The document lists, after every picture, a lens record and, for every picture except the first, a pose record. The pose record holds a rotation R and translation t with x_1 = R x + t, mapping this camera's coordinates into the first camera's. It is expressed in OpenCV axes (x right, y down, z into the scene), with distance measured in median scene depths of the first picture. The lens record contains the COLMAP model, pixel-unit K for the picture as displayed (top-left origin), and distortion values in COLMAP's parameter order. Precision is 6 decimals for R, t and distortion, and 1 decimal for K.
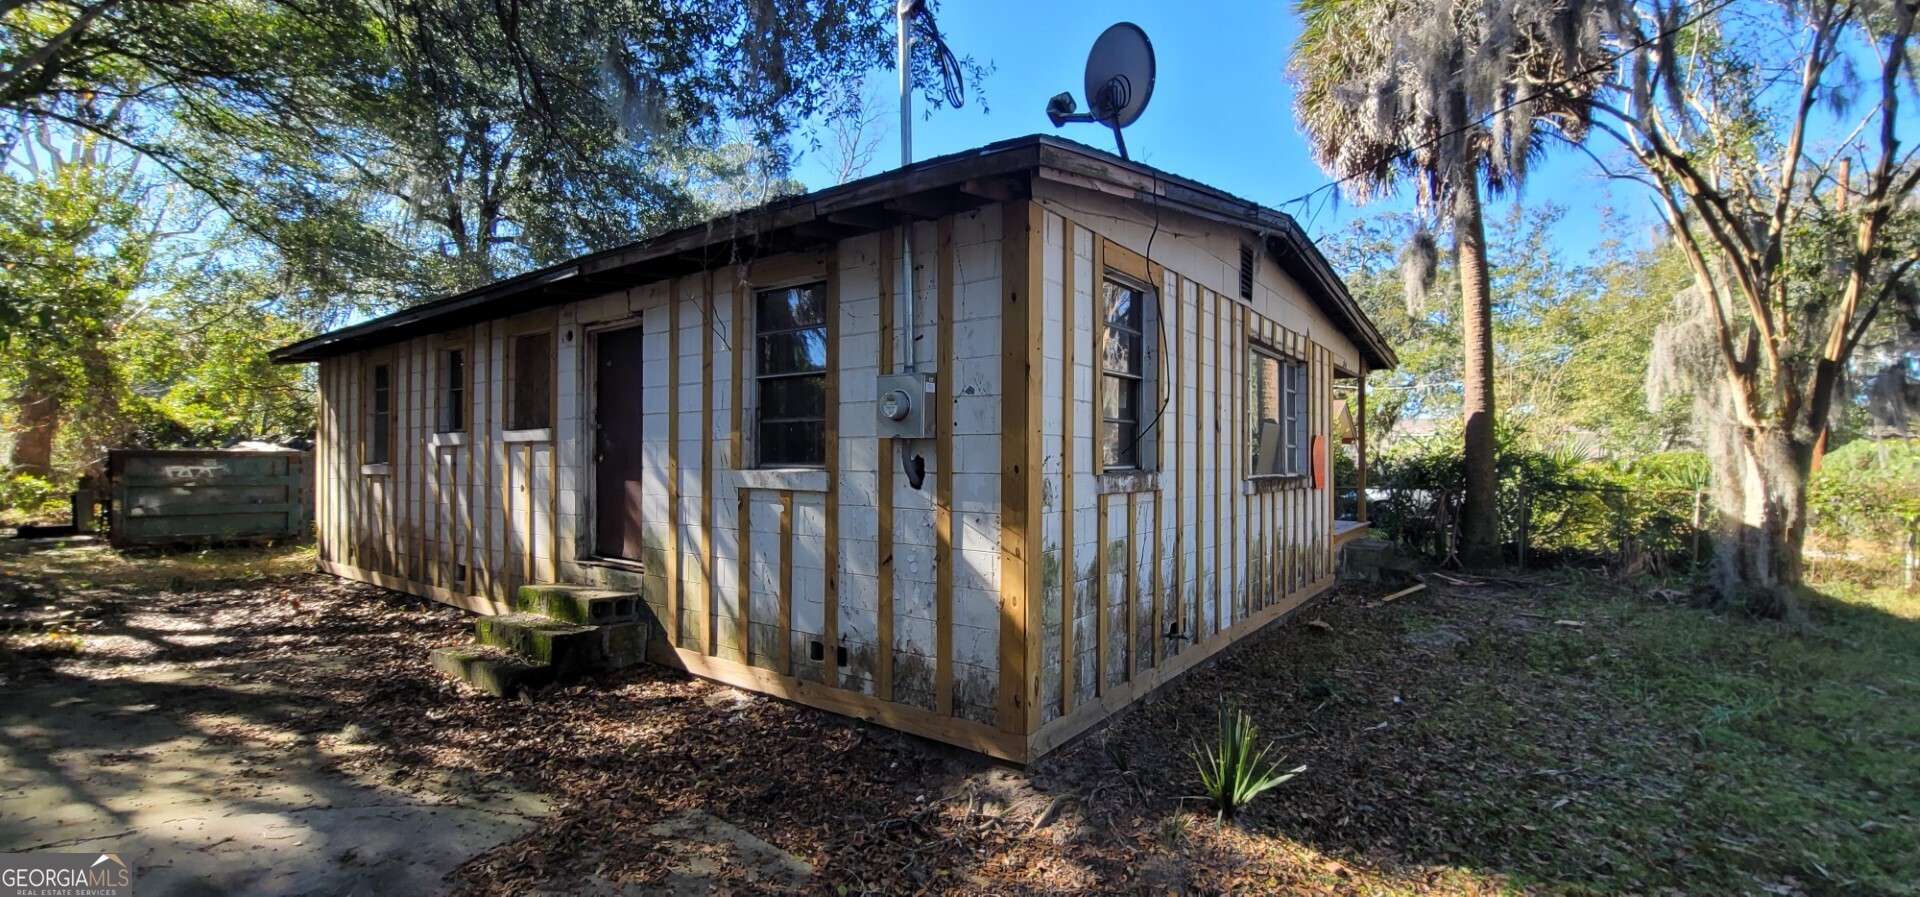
lens RADIAL K [[772.5, 0, 969.3], [0, 772.5, 443.8], [0, 0, 1]] dist [-0.002183, 0.000361]
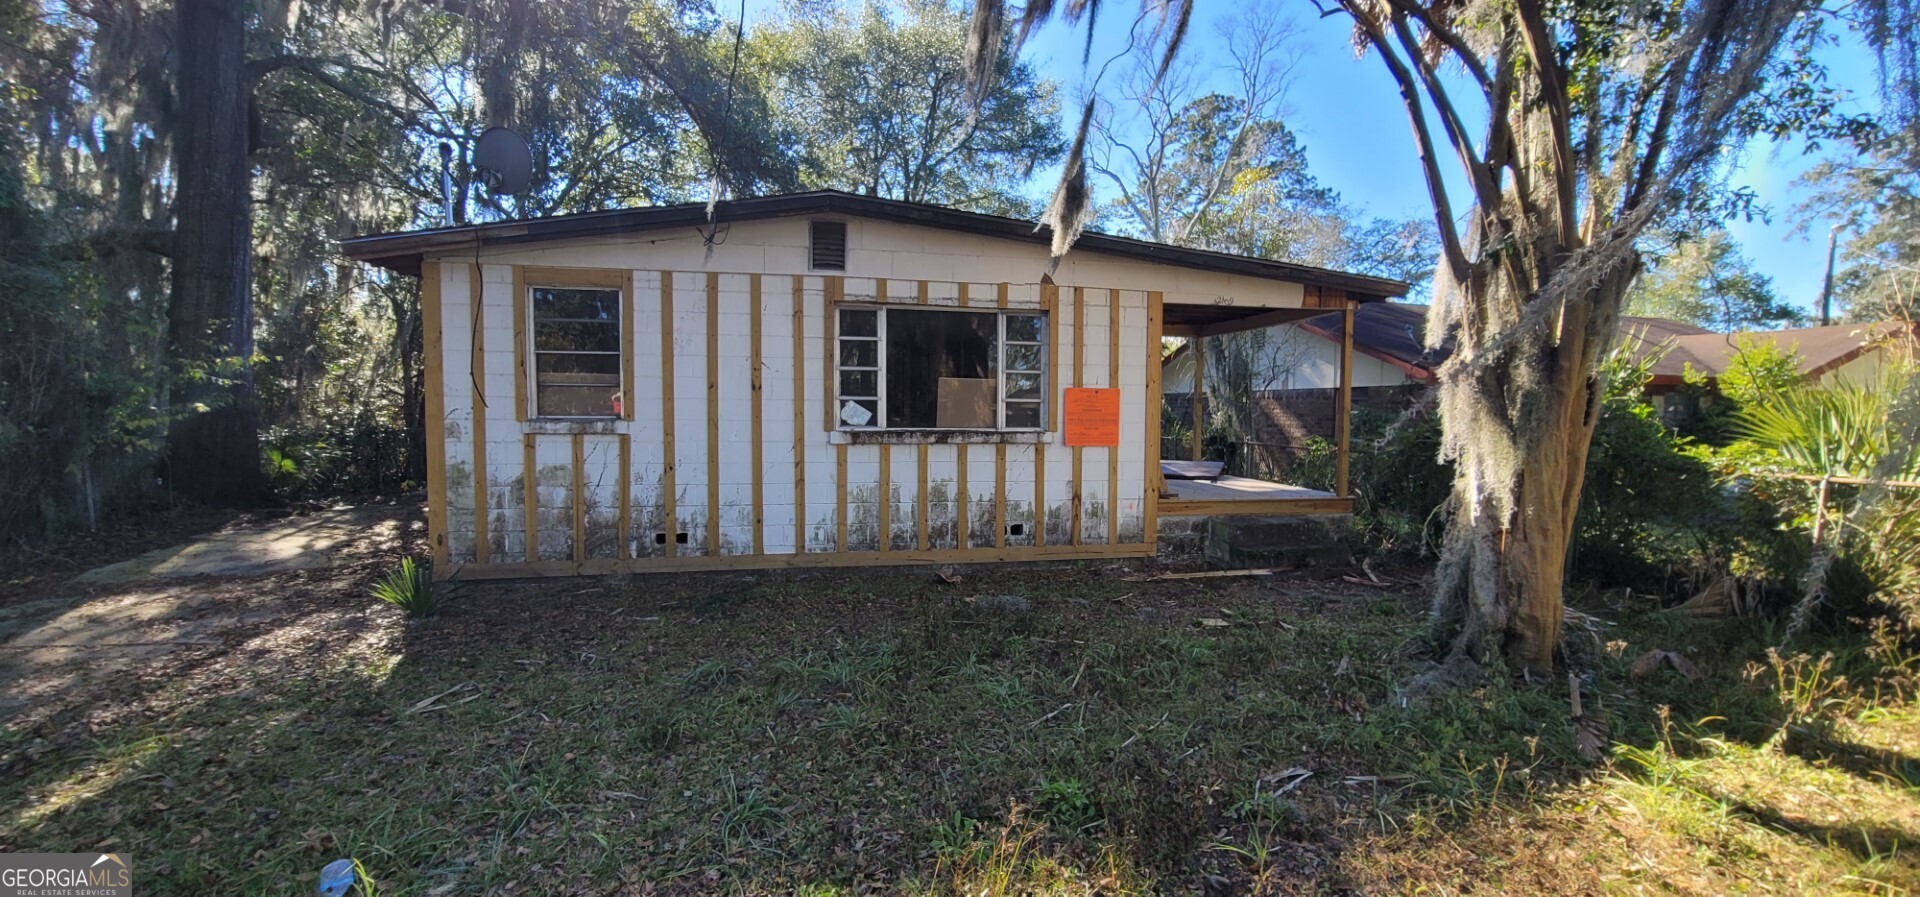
lens RADIAL K [[772.5, 0, 961.4], [0, 772.5, 442.9], [0, 0, 1]] dist [-0.002183, 0.000361]
pose [[0.744708, 0.027821, -0.666811, 1.272290], [0.008571, 0.998650, 0.051238, 0.007790], [0.667336, -0.043873, 0.743464, 0.291889]]
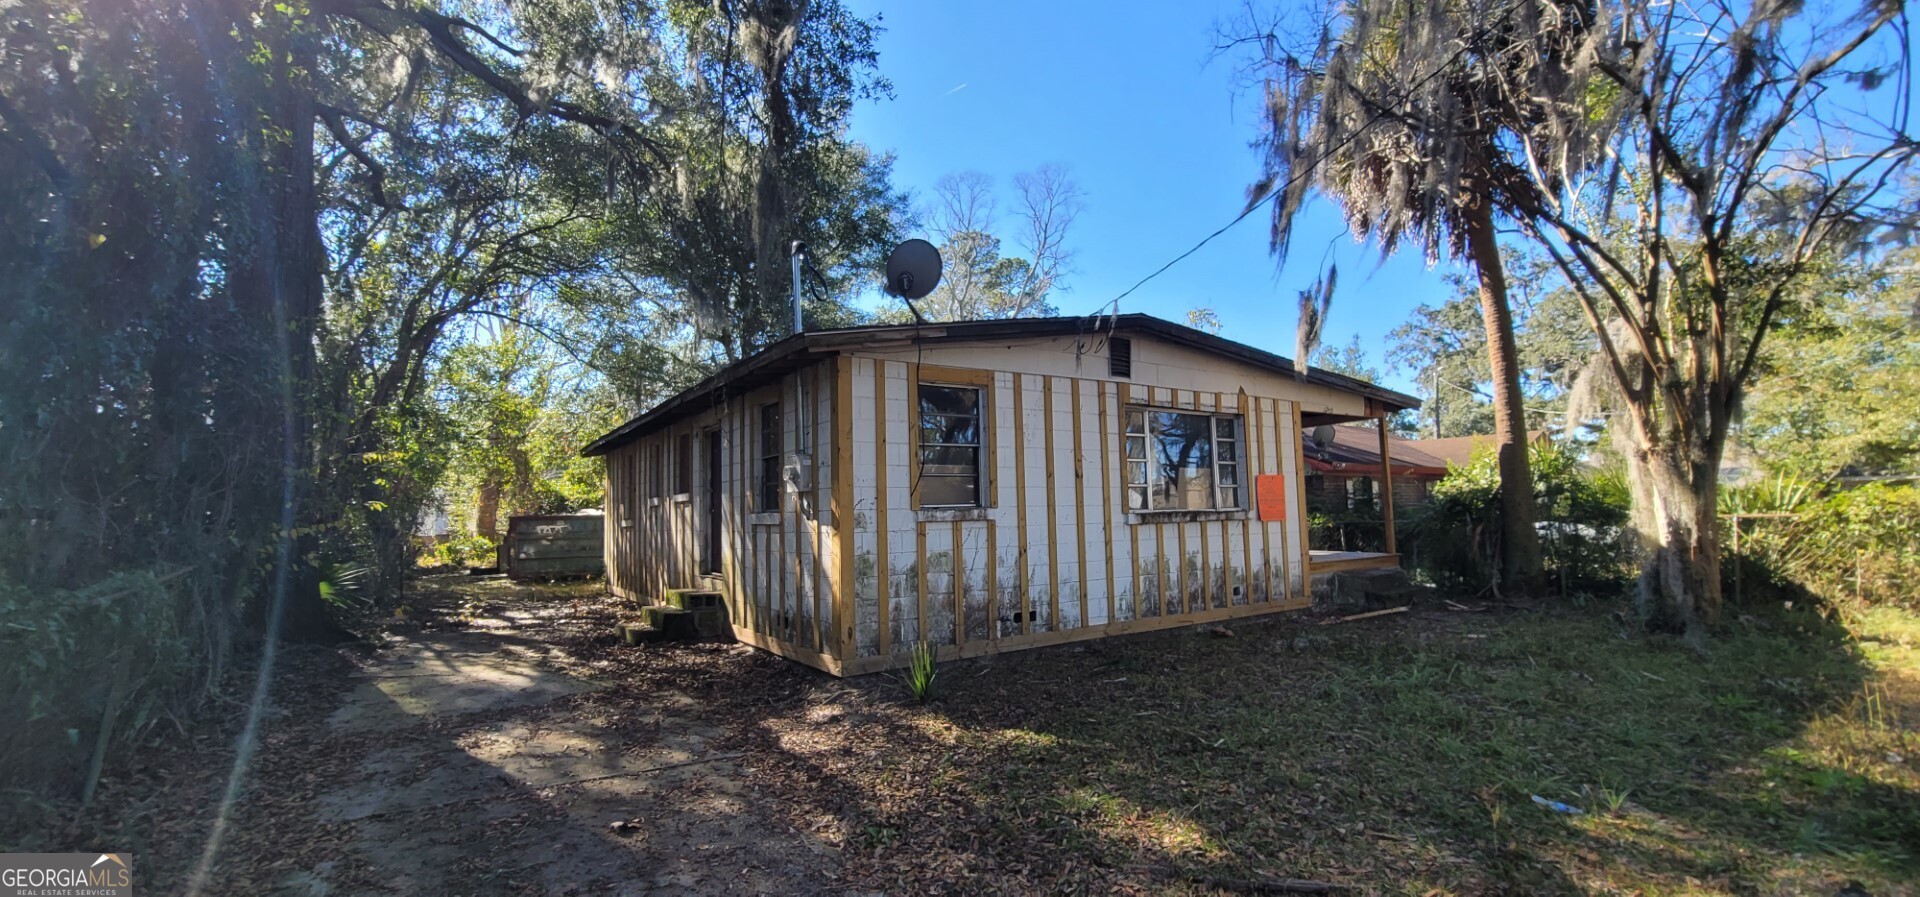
lens RADIAL K [[772.5, 0, 967.2], [0, 772.5, 445.9], [0, 0, 1]] dist [-0.002183, 0.000361]
pose [[0.941726, -0.056214, -0.331651, 0.552068], [0.034429, 0.996867, -0.071205, 0.017040], [0.334615, 0.055637, 0.940711, -0.334930]]
